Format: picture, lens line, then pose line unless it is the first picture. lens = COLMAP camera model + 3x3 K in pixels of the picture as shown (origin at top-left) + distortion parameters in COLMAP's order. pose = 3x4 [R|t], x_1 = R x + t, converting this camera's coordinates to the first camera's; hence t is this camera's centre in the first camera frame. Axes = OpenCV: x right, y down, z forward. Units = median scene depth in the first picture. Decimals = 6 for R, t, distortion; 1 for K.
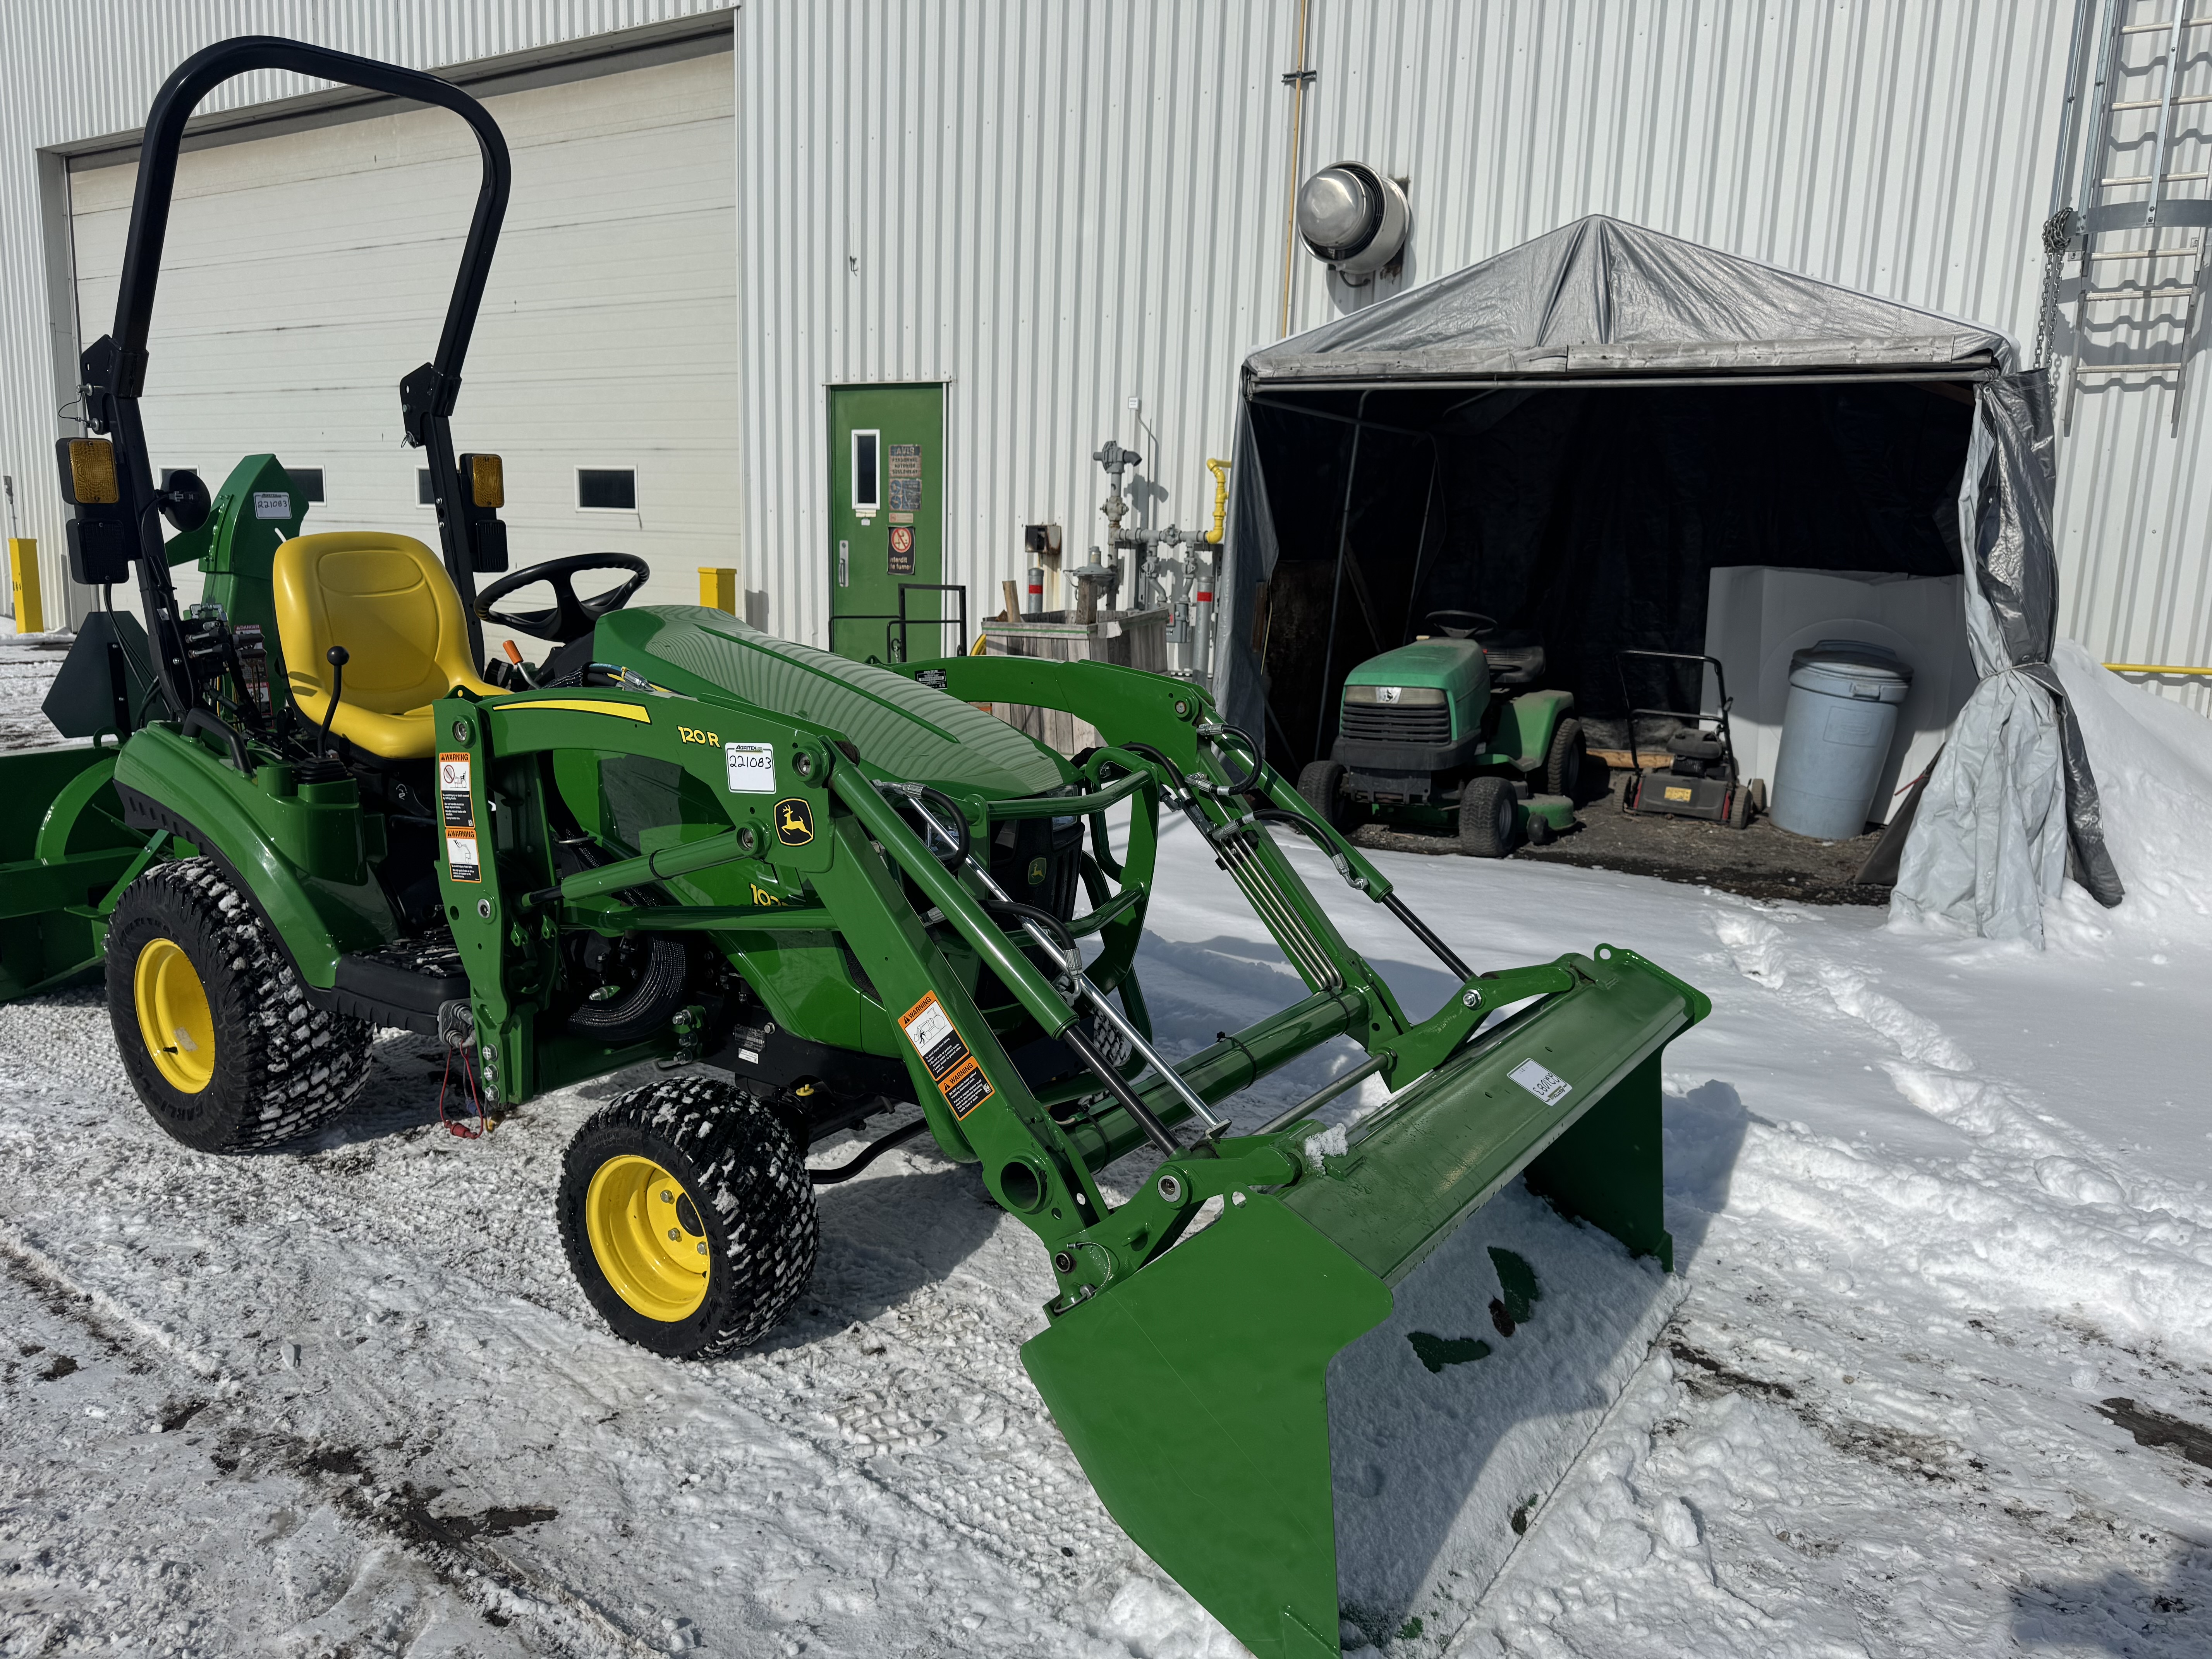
lens RADIAL K [[1570.0, 0, 1071.9], [0, 1570.0, 859.1], [0, 0, 1]] dist [0.047120, -0.048811]
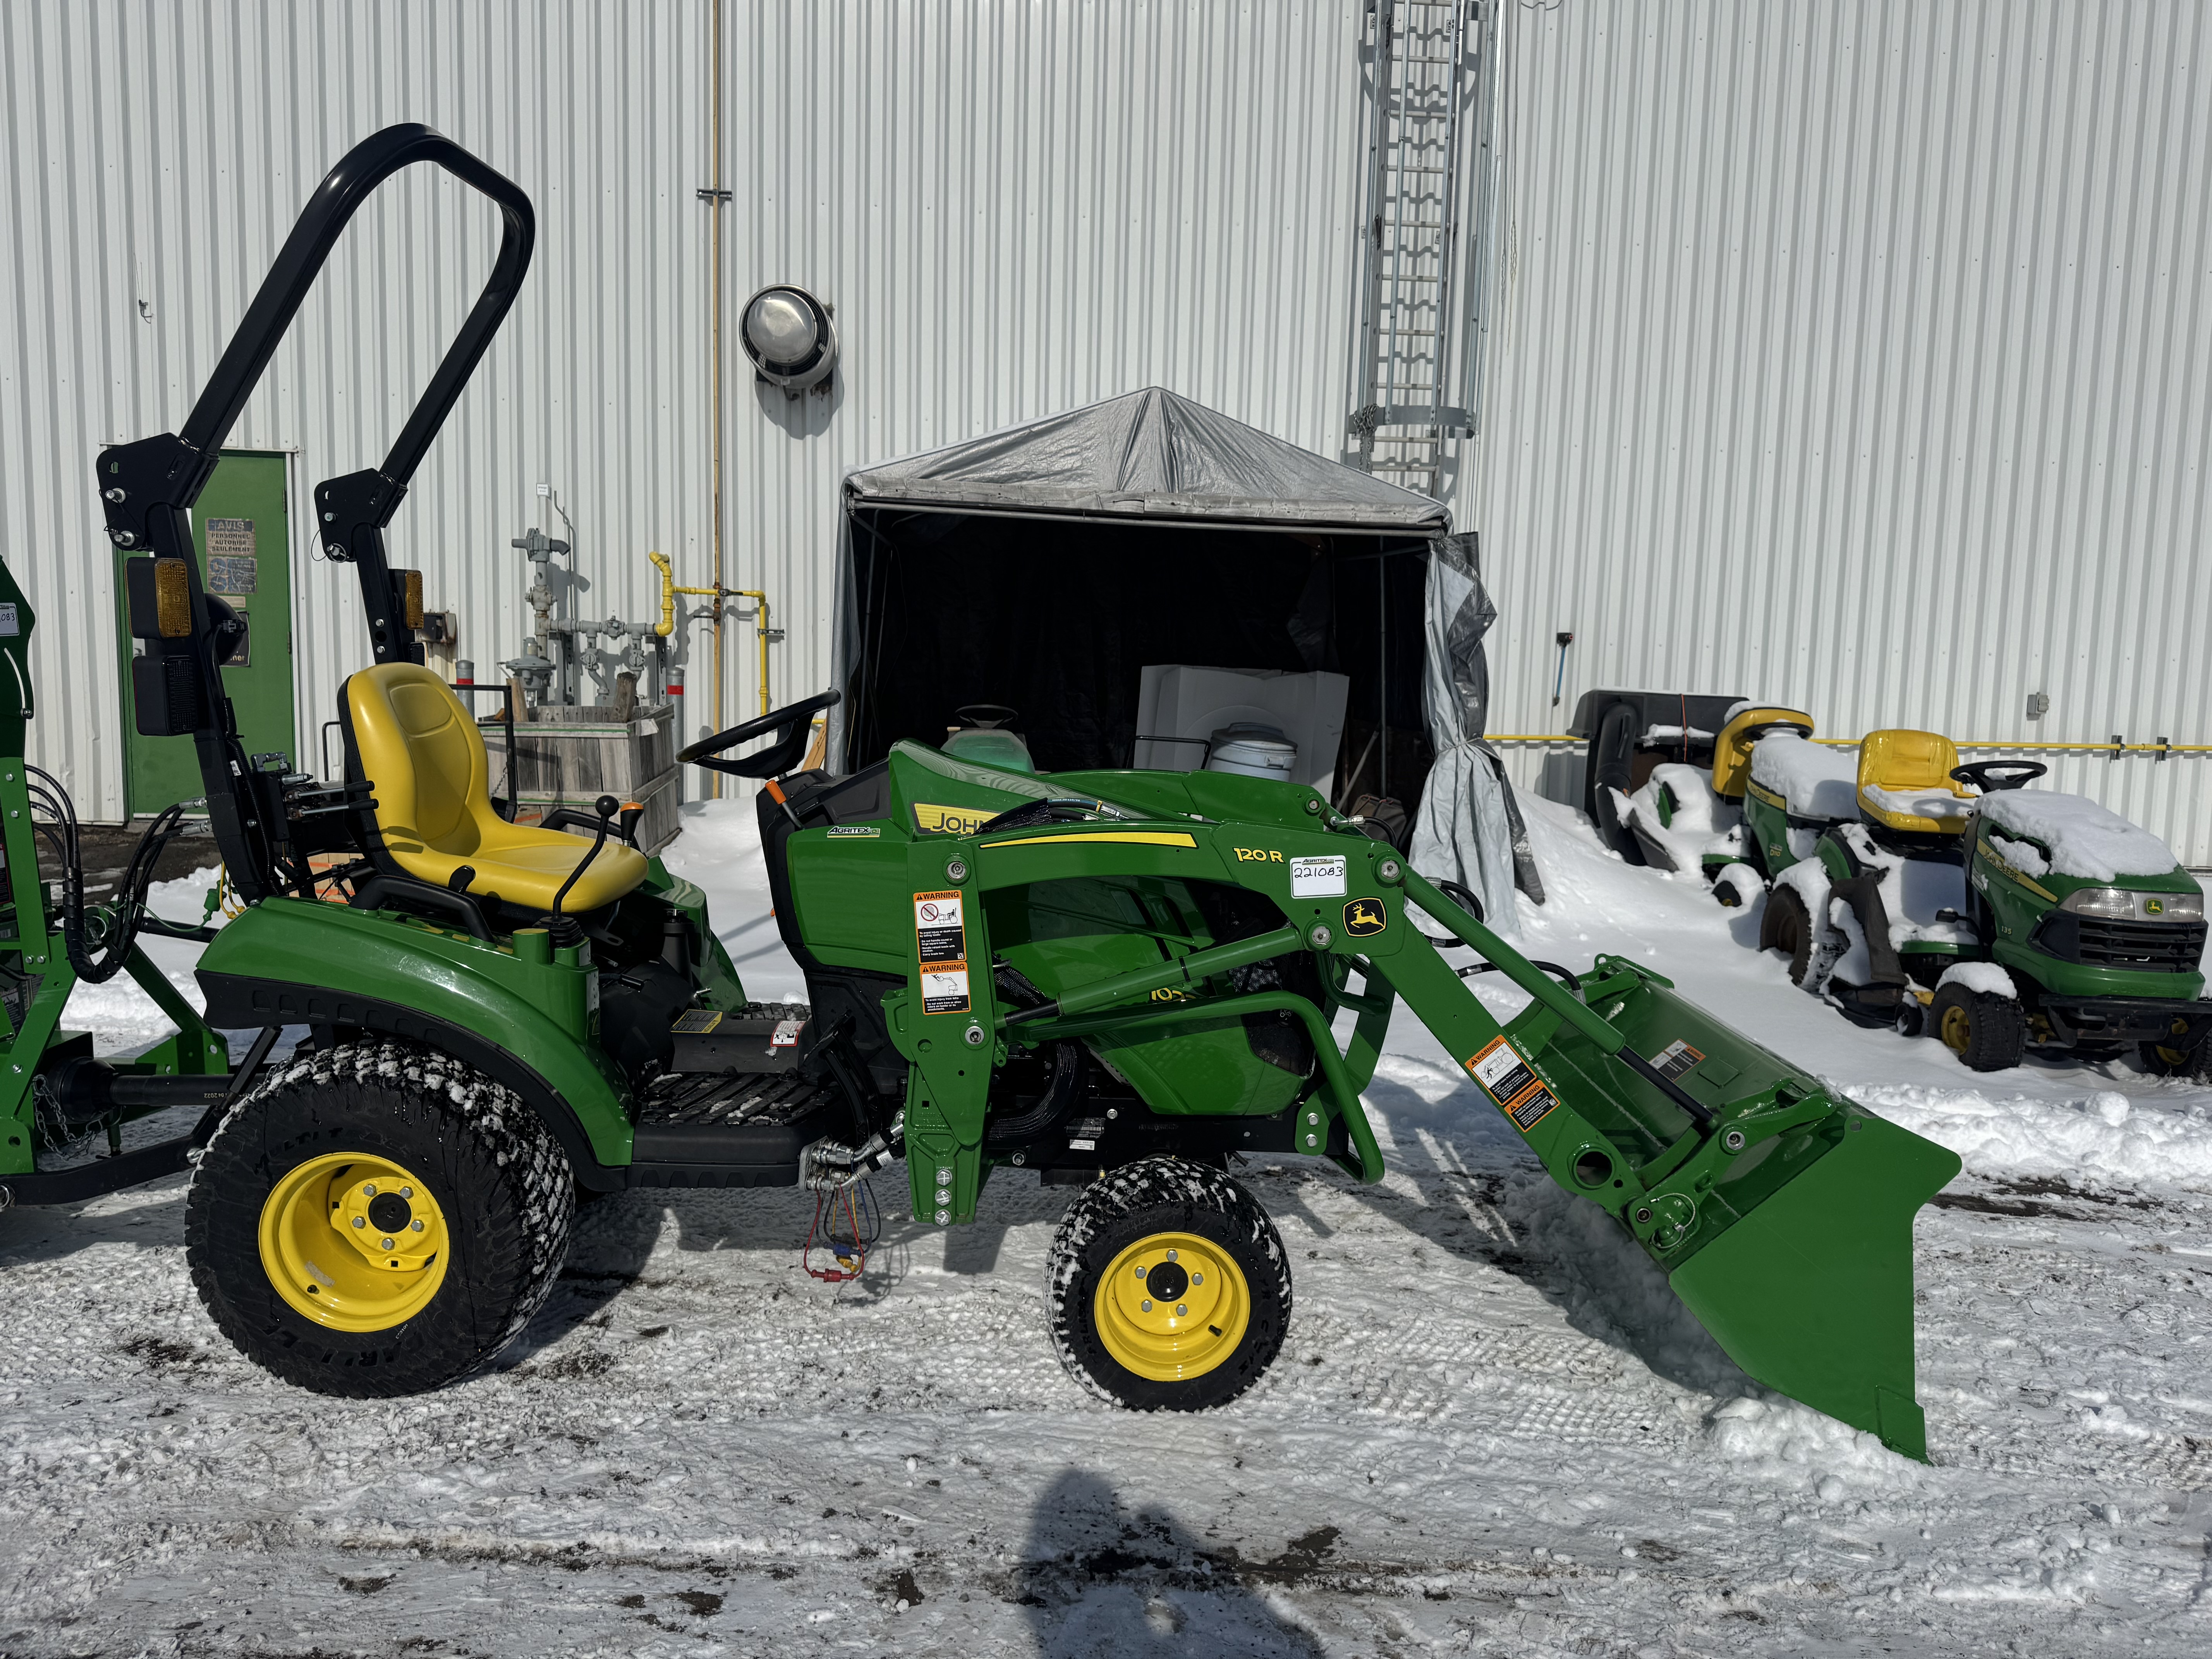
lens RADIAL K [[1570.0, 0, 1120.8], [0, 1570.0, 841.2], [0, 0, 1]] dist [0.047120, -0.048811]
pose [[0.816246, -0.071752, 0.573232, -0.368129], [0.103747, 0.994332, -0.023267, -0.026420], [-0.568313, 0.078462, 0.819063, 0.033459]]
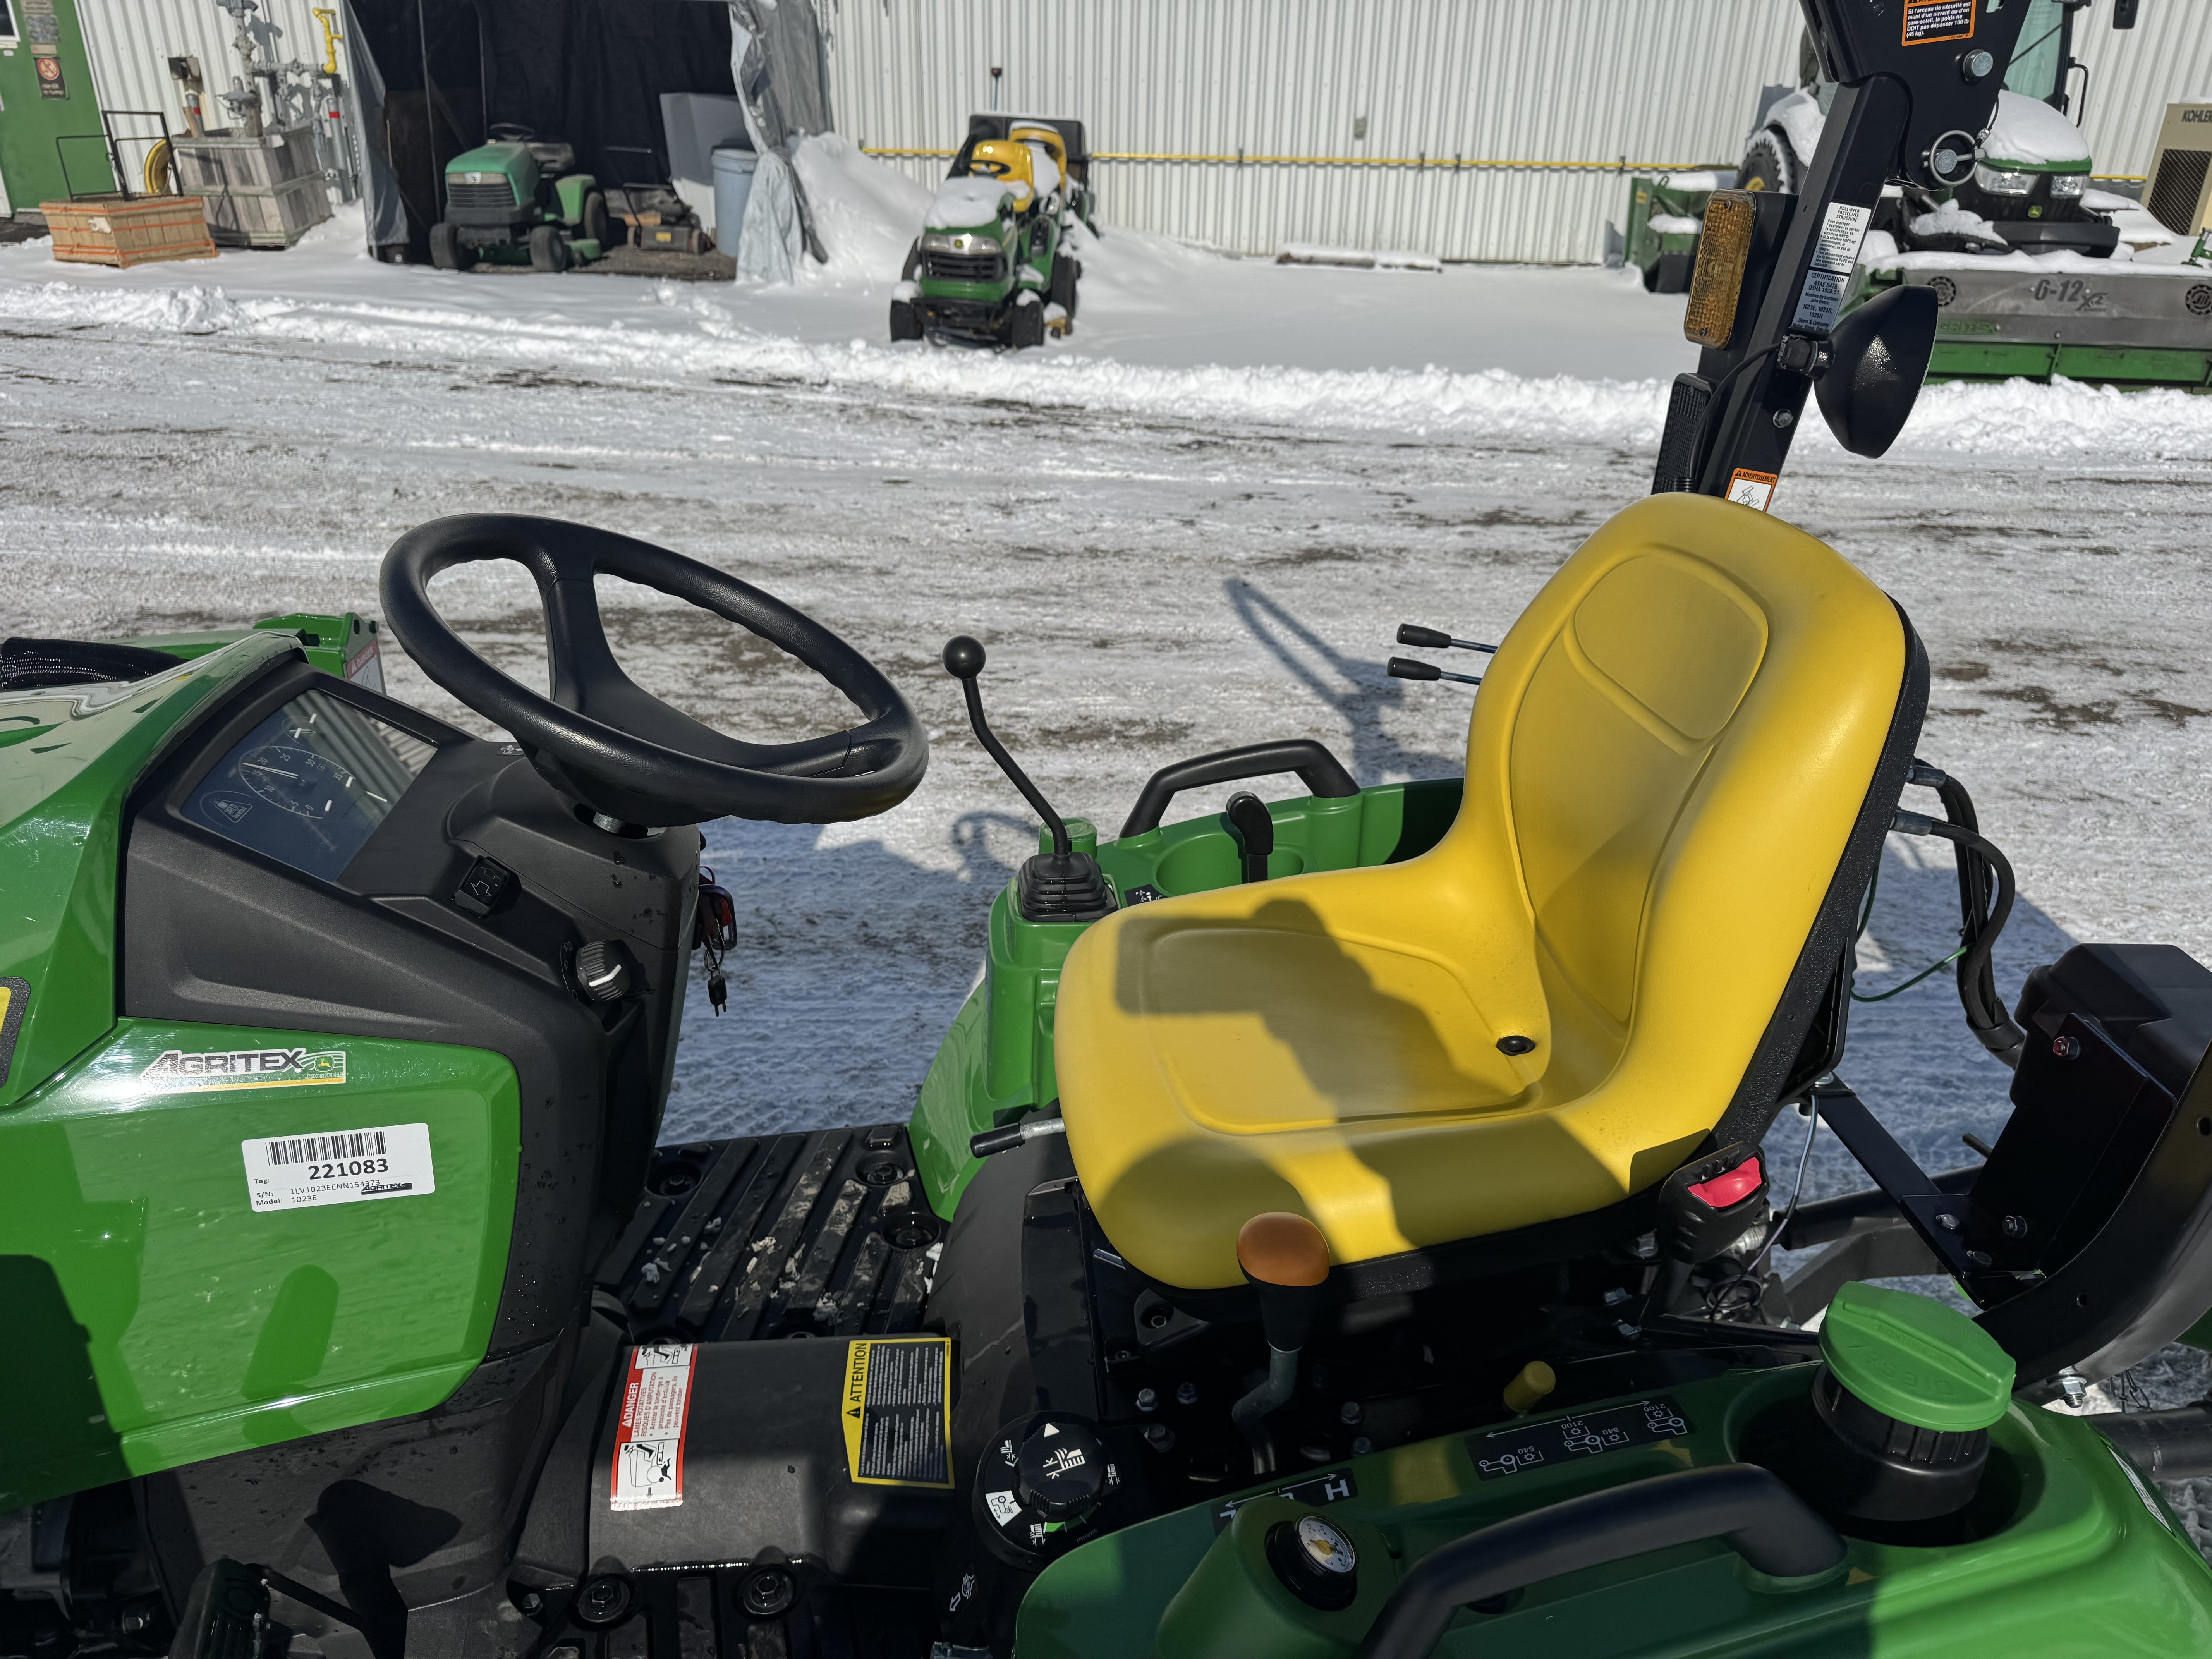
lens RADIAL K [[1570.0, 0, 1098.1], [0, 1570.0, 814.2], [0, 0, 1]] dist [0.047120, -0.048811]
pose [[0.865984, -0.217671, 0.450212, -0.142738], [0.094960, 0.955494, 0.279311, 0.144655], [-0.490973, -0.199127, 0.848112, -0.967410]]
